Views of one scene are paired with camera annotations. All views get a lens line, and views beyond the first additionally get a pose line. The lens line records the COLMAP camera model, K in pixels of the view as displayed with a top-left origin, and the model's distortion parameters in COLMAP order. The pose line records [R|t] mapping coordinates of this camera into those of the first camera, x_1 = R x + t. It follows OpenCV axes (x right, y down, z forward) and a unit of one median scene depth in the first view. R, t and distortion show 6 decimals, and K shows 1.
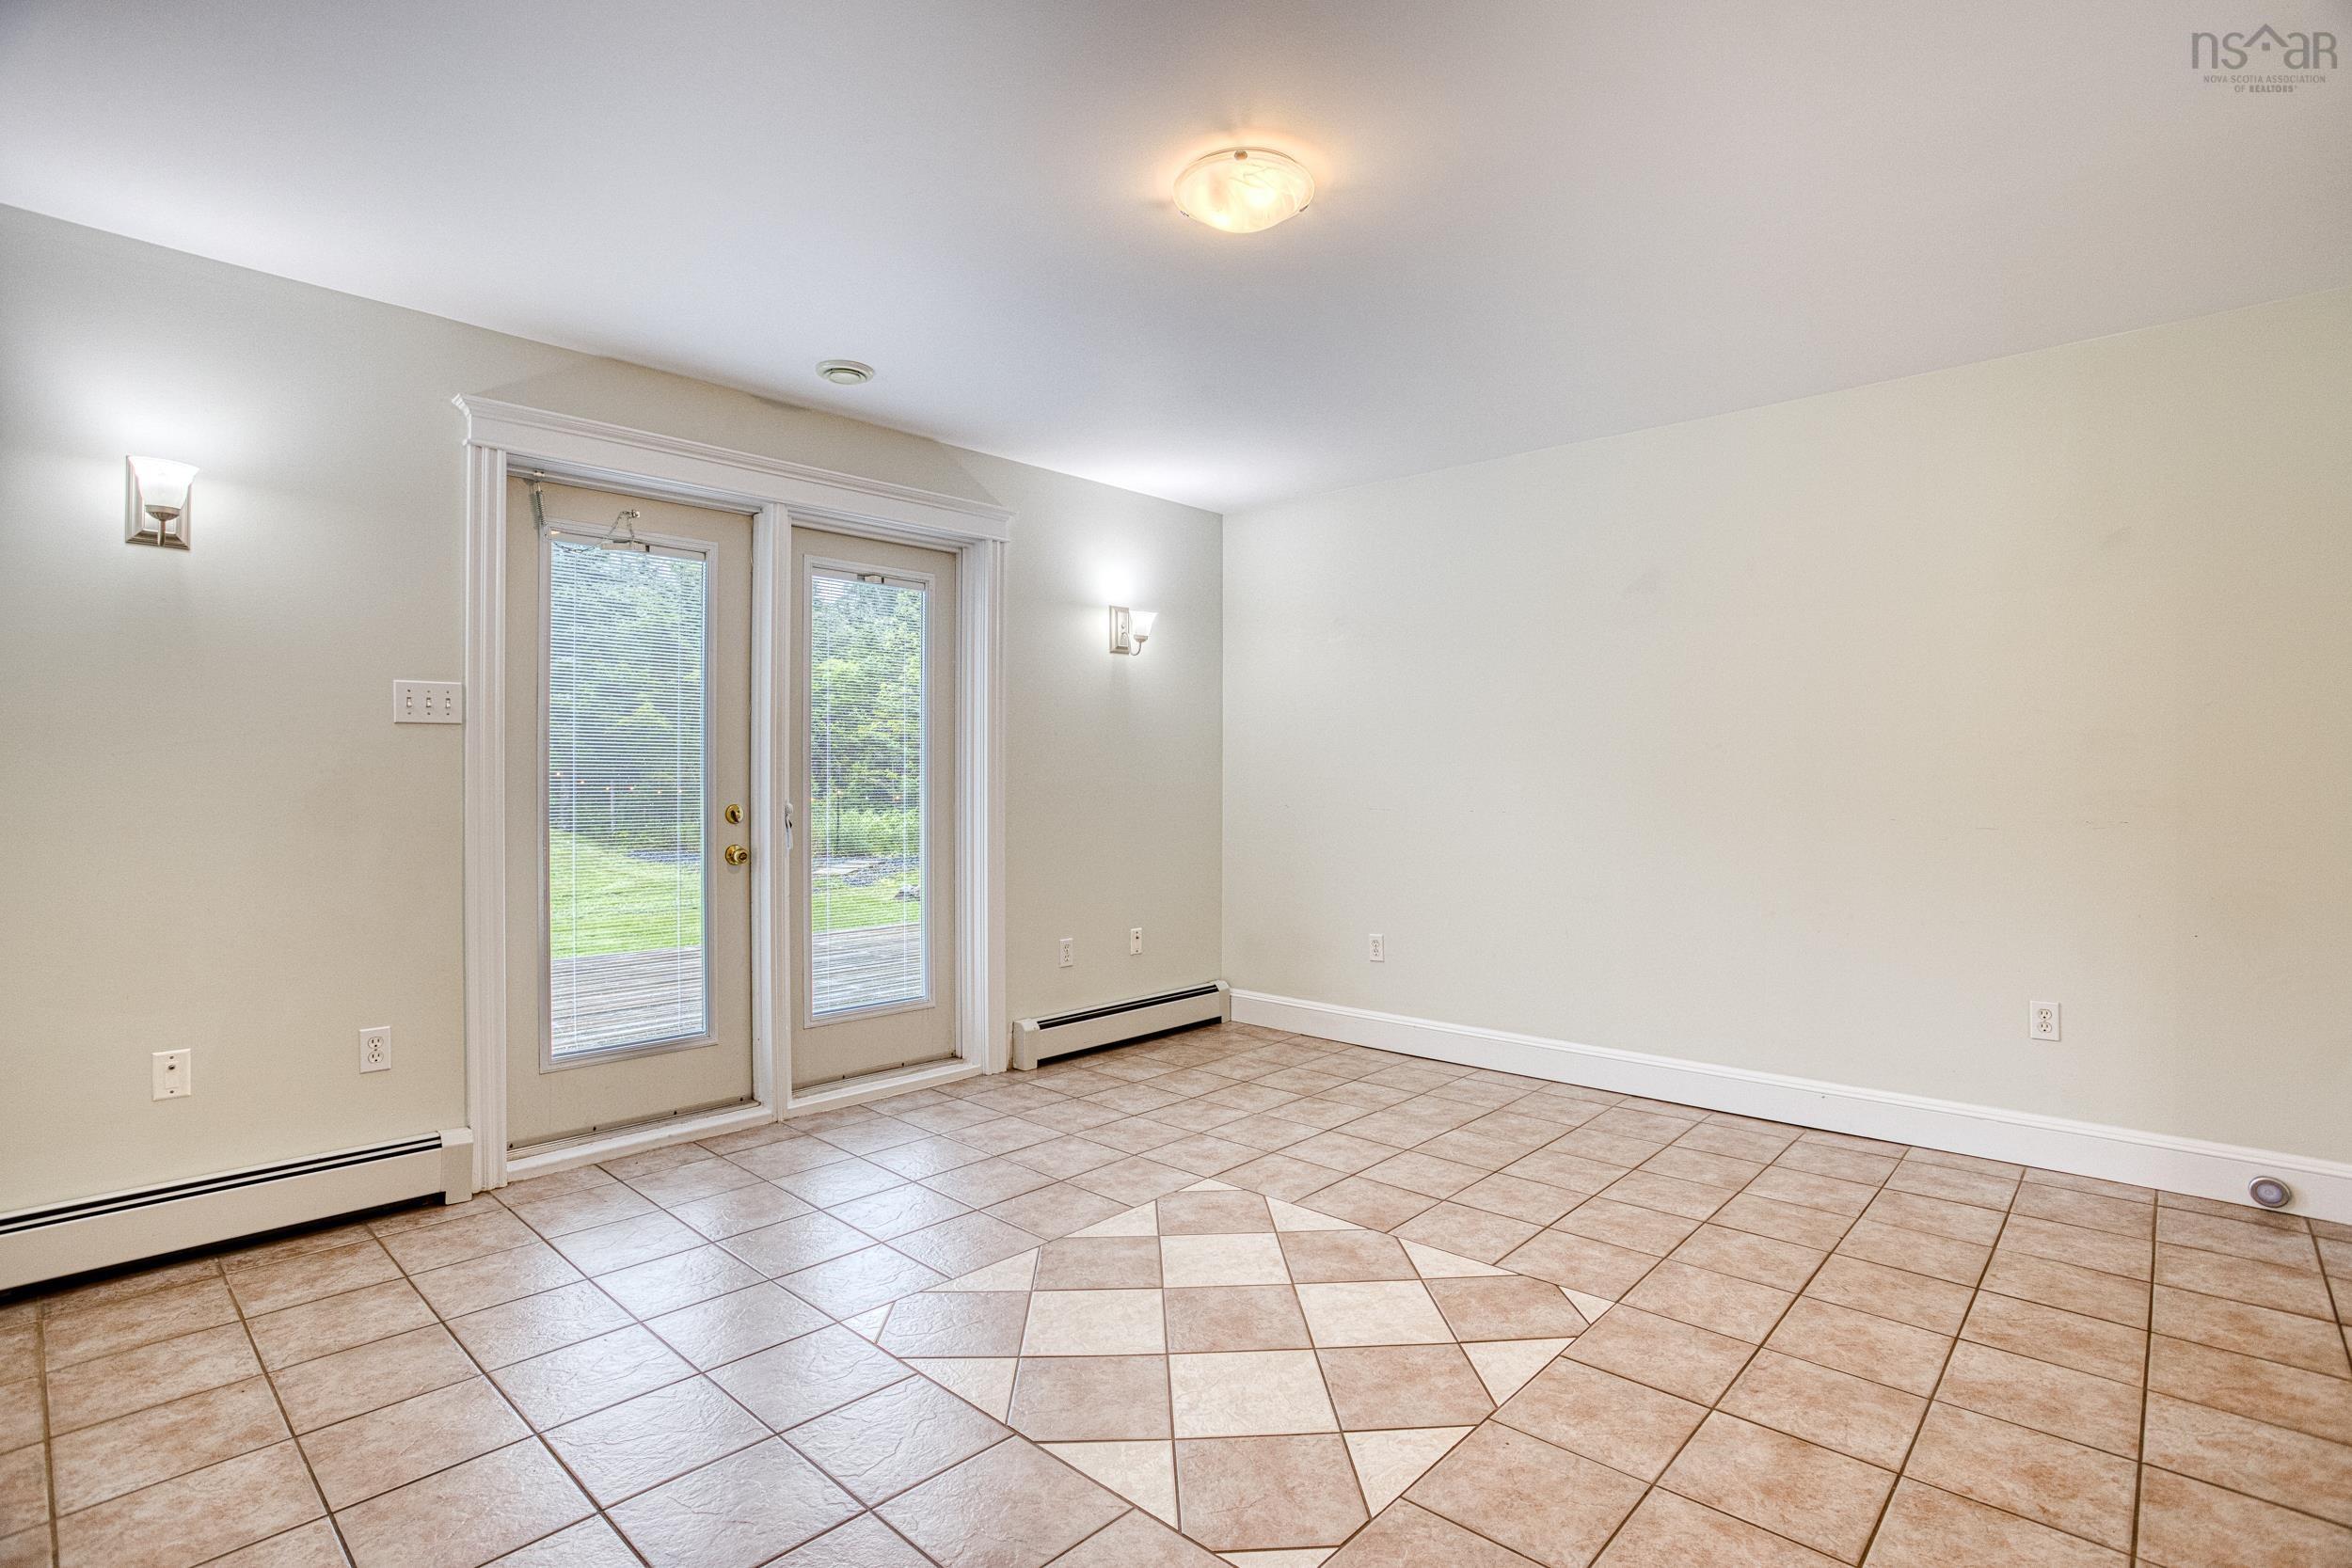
lens RADIAL K [[1137.7, 0, 1188.5], [0, 1137.7, 781.6], [0, 0, 1]] dist [-0.072267, 0.032106]
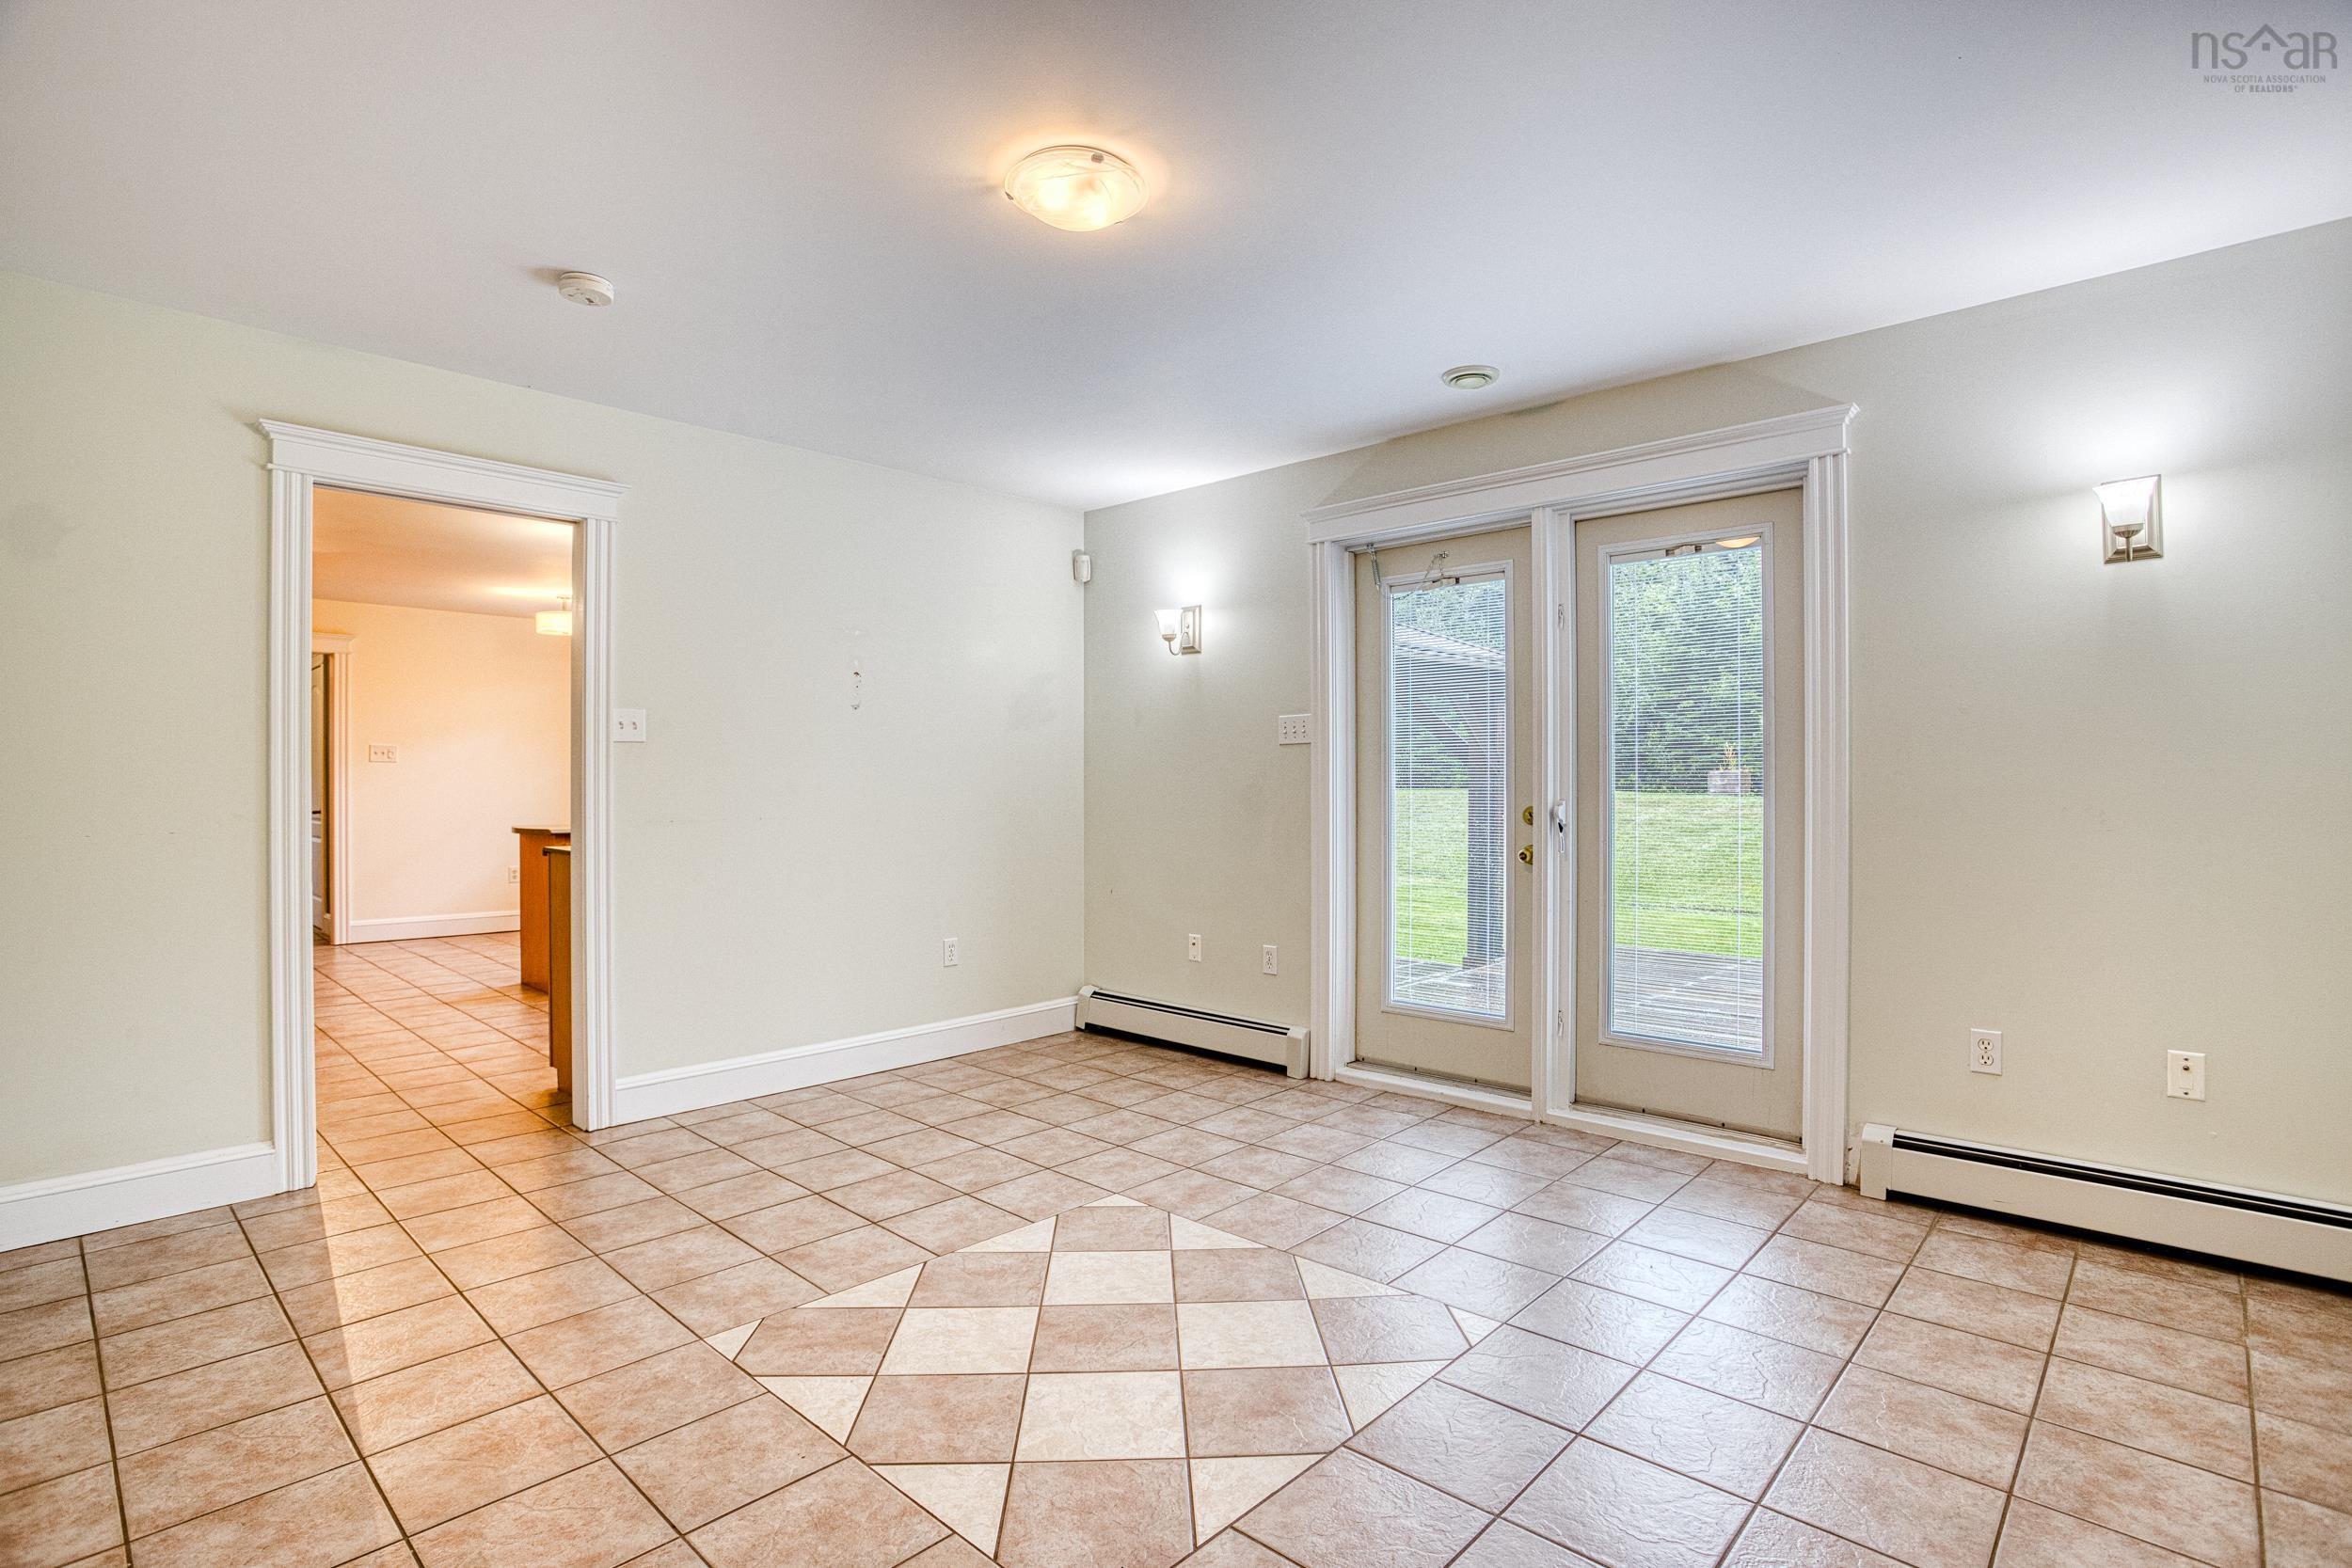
lens RADIAL K [[1127.8, 0, 1186.2], [0, 1127.8, 792.7], [0, 0, 1]] dist [-0.073561, 0.029626]
pose [[-0.005374, 0.006128, -0.999967, 0.620802], [-0.000515, 0.999981, 0.006131, 0.001464], [0.999985, 0.000548, -0.005371, 0.674070]]
